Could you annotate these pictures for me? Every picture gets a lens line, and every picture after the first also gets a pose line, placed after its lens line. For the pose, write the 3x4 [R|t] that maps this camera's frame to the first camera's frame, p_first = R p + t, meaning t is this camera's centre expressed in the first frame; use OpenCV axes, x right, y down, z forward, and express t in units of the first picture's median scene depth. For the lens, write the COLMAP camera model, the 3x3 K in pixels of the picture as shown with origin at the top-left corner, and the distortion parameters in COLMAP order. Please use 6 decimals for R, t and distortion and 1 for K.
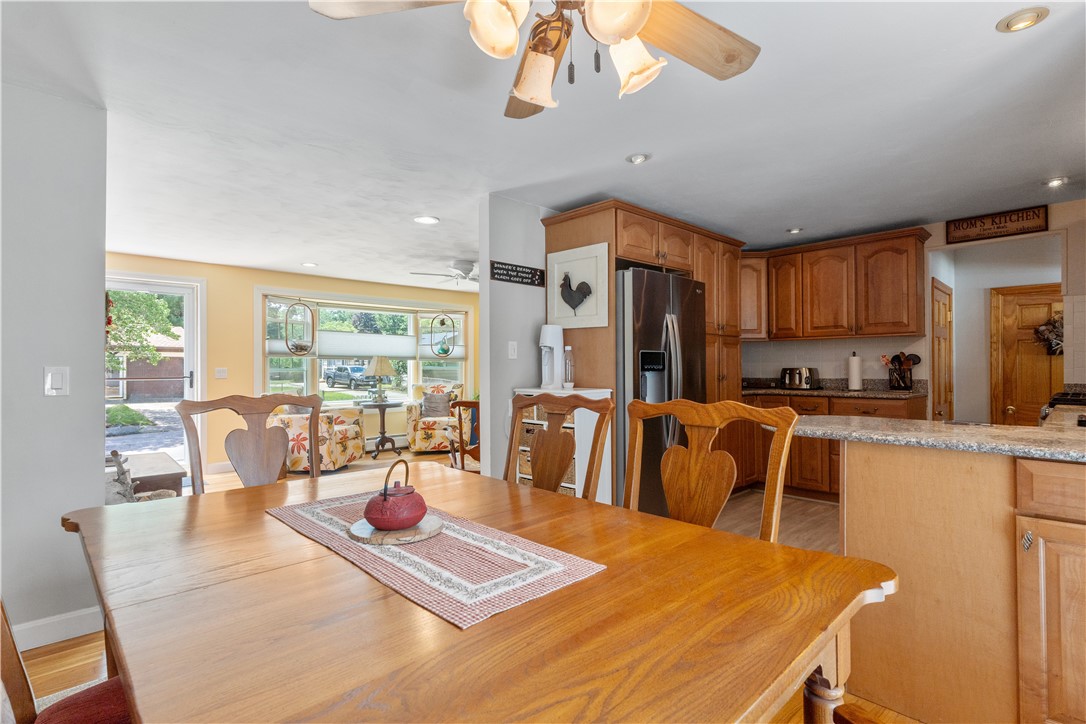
lens RADIAL K [[520.8, 0, 543.3], [0, 520.8, 364.8], [0, 0, 1]] dist [-0.000422, -0.000111]
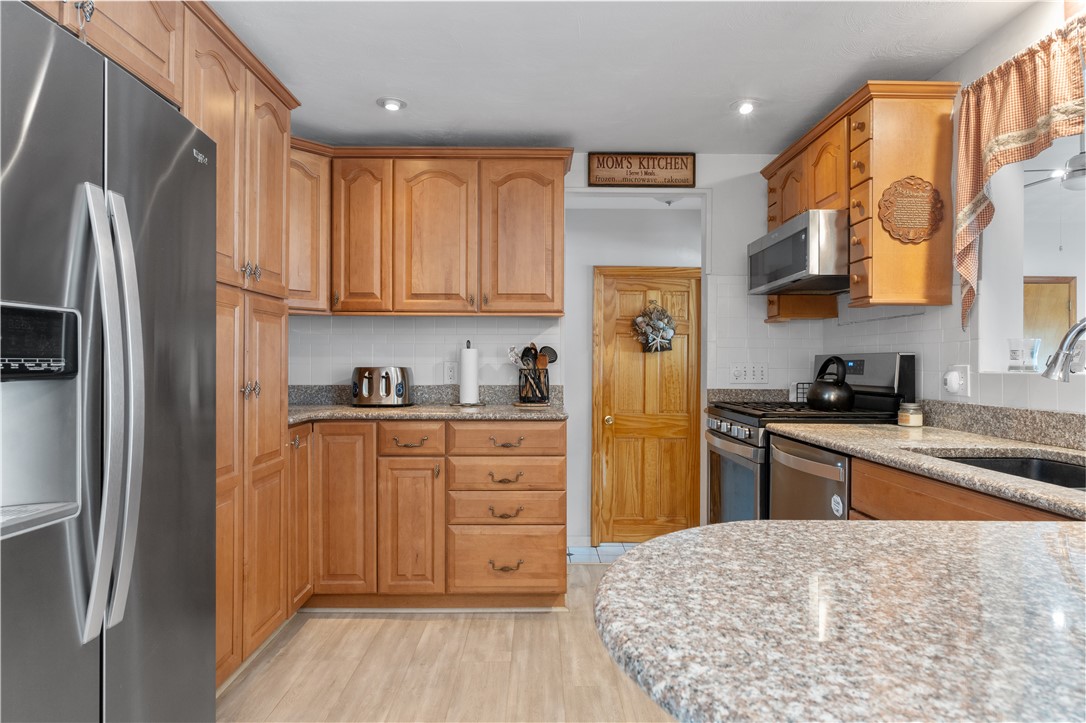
lens RADIAL K [[646.9, 0, 545.3], [0, 646.9, 360.0], [0, 0, 1]] dist [0.000786, 0.000367]
pose [[0.684393, 0.010351, 0.729040, 0.113038], [-0.009713, 0.999940, -0.005079, 0.000261], [-0.729049, -0.003605, 0.684452, 0.426450]]
